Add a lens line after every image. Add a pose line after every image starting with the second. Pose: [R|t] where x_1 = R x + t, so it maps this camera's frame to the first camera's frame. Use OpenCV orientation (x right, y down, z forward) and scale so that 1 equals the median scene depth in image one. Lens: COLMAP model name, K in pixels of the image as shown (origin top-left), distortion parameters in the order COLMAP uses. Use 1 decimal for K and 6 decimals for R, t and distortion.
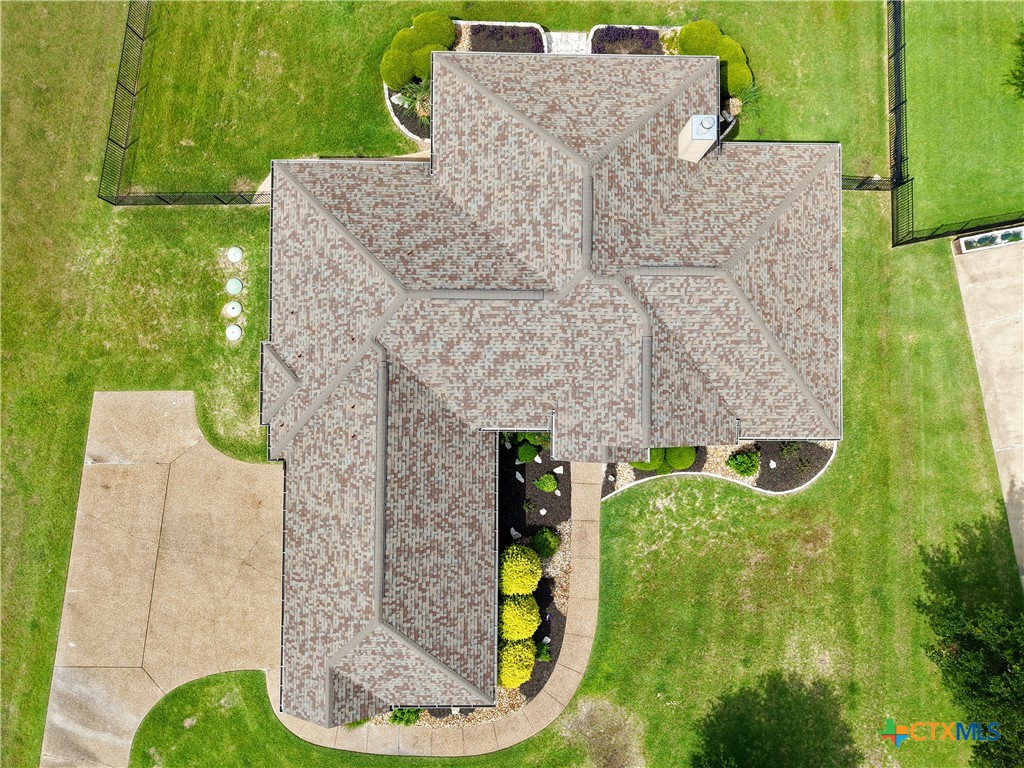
lens RADIAL K [[697.1, 0, 512.0], [0, 697.1, 384.0], [0, 0, 1]] dist [-0.002727, 0.000795]
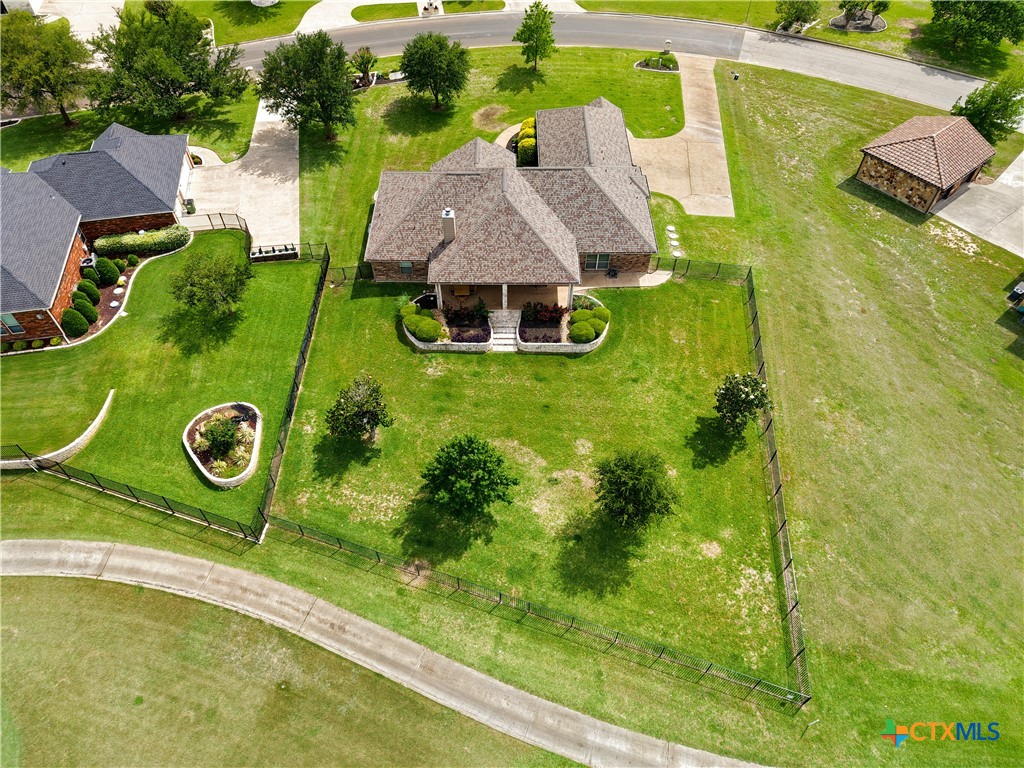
lens RADIAL K [[681.2, 0, 514.0], [0, 681.2, 387.9], [0, 0, 1]] dist [0.029781, -0.029713]
pose [[-0.999515, -0.010929, -0.029151, 0.106118], [-0.010684, -0.759068, 0.650924, -1.704356], [-0.029242, 0.650920, 0.758583, -0.186011]]
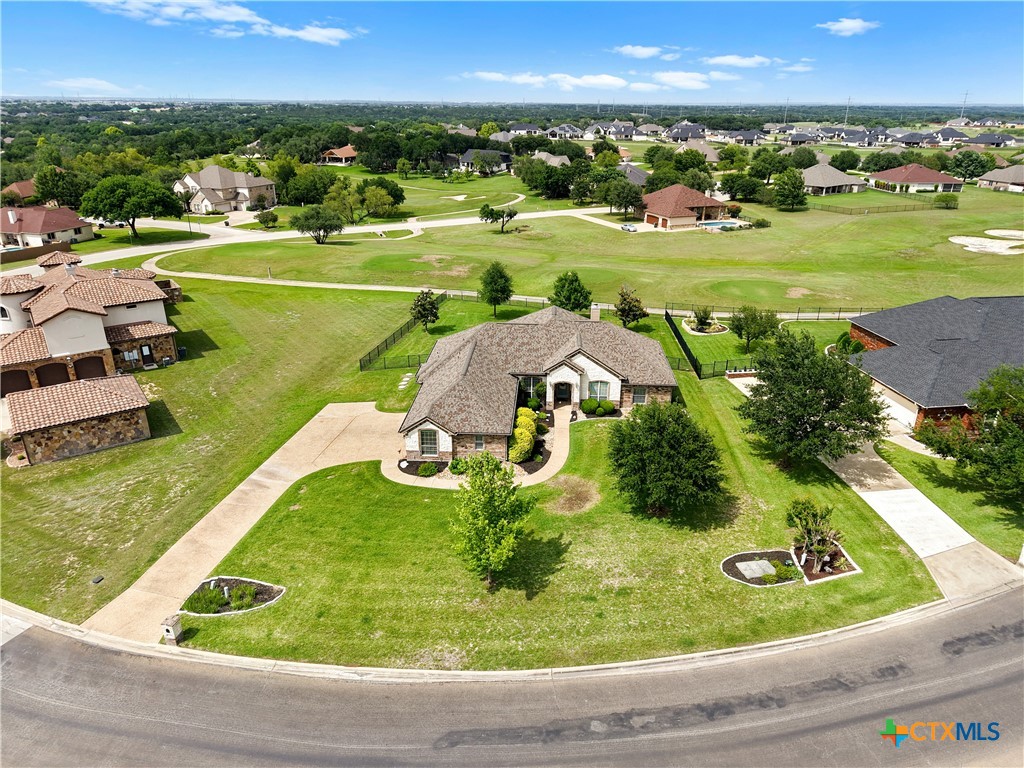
lens RADIAL K [[681.2, 0, 514.0], [0, 681.2, 387.9], [0, 0, 1]] dist [0.029781, -0.029713]
pose [[0.998464, 0.003345, -0.055305, 0.077690], [-0.051861, 0.407742, -0.911623, 1.885470], [0.019501, 0.913091, 0.407289, 0.127341]]
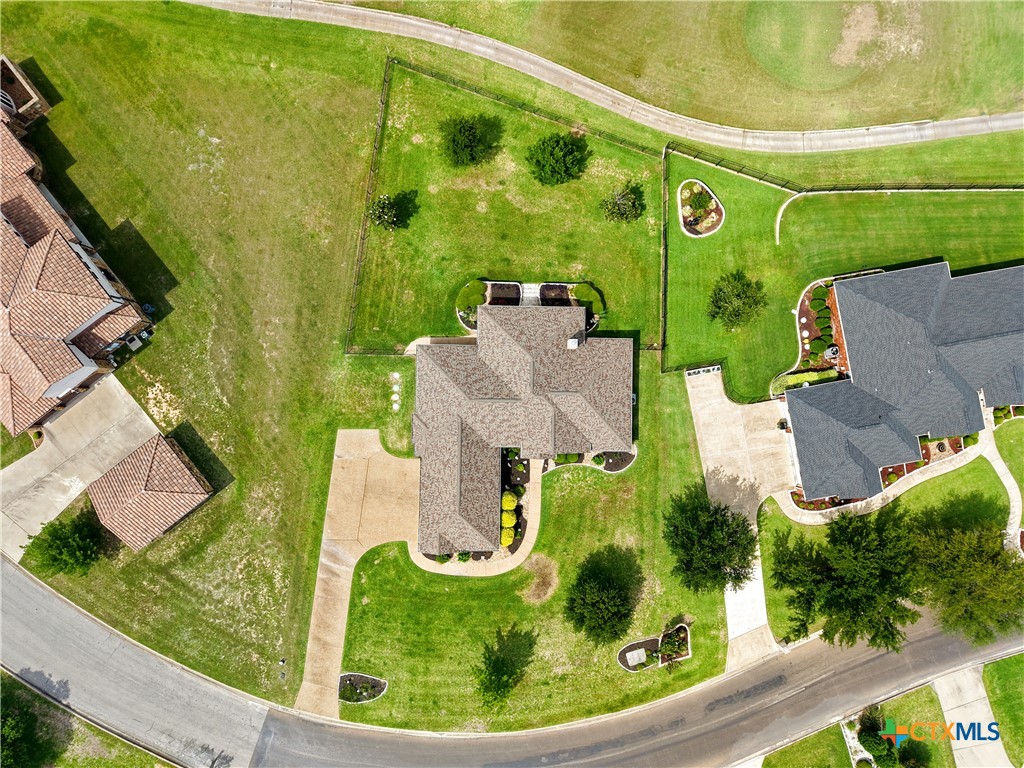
lens RADIAL K [[681.2, 0, 514.0], [0, 681.2, 387.9], [0, 0, 1]] dist [0.029781, -0.029713]
pose [[0.999957, 0.008878, 0.002782, 0.018805], [-0.008881, 0.999960, 0.001204, -0.146911], [-0.002771, -0.001229, 0.999995, -1.450223]]
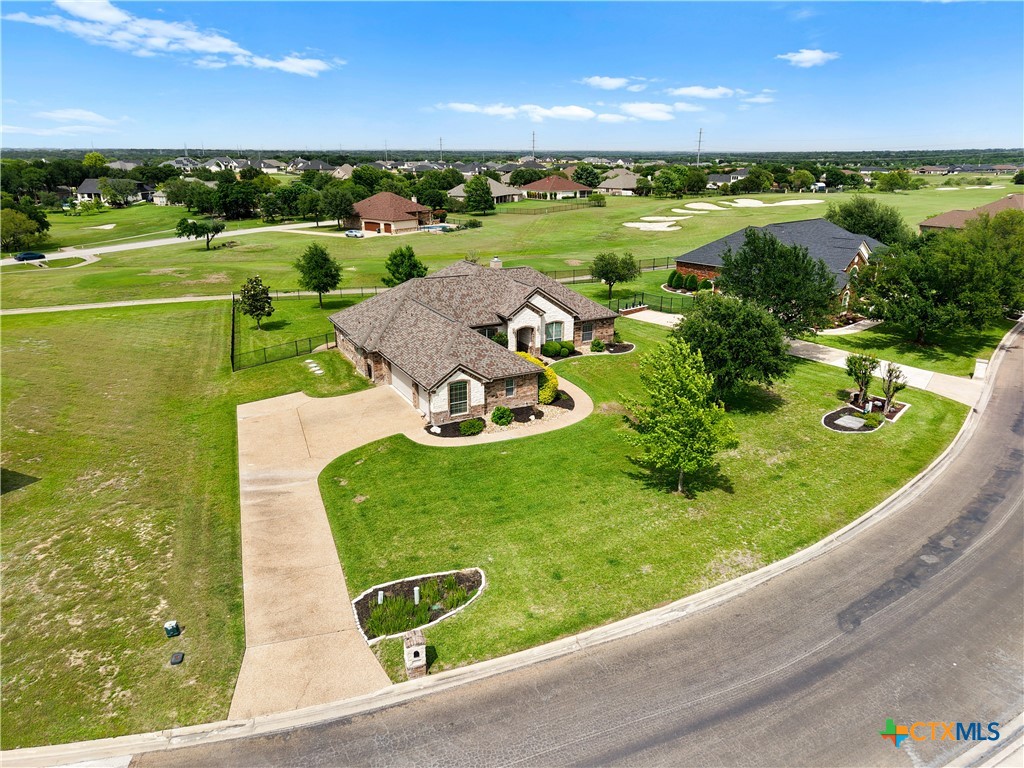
lens RADIAL K [[681.2, 0, 514.0], [0, 681.2, 387.9], [0, 0, 1]] dist [0.029781, -0.029713]
pose [[0.880141, -0.175399, 0.441119, -0.739386], [0.474679, 0.314334, -0.822115, 1.611033], [0.005539, 0.932968, 0.359917, 0.412024]]
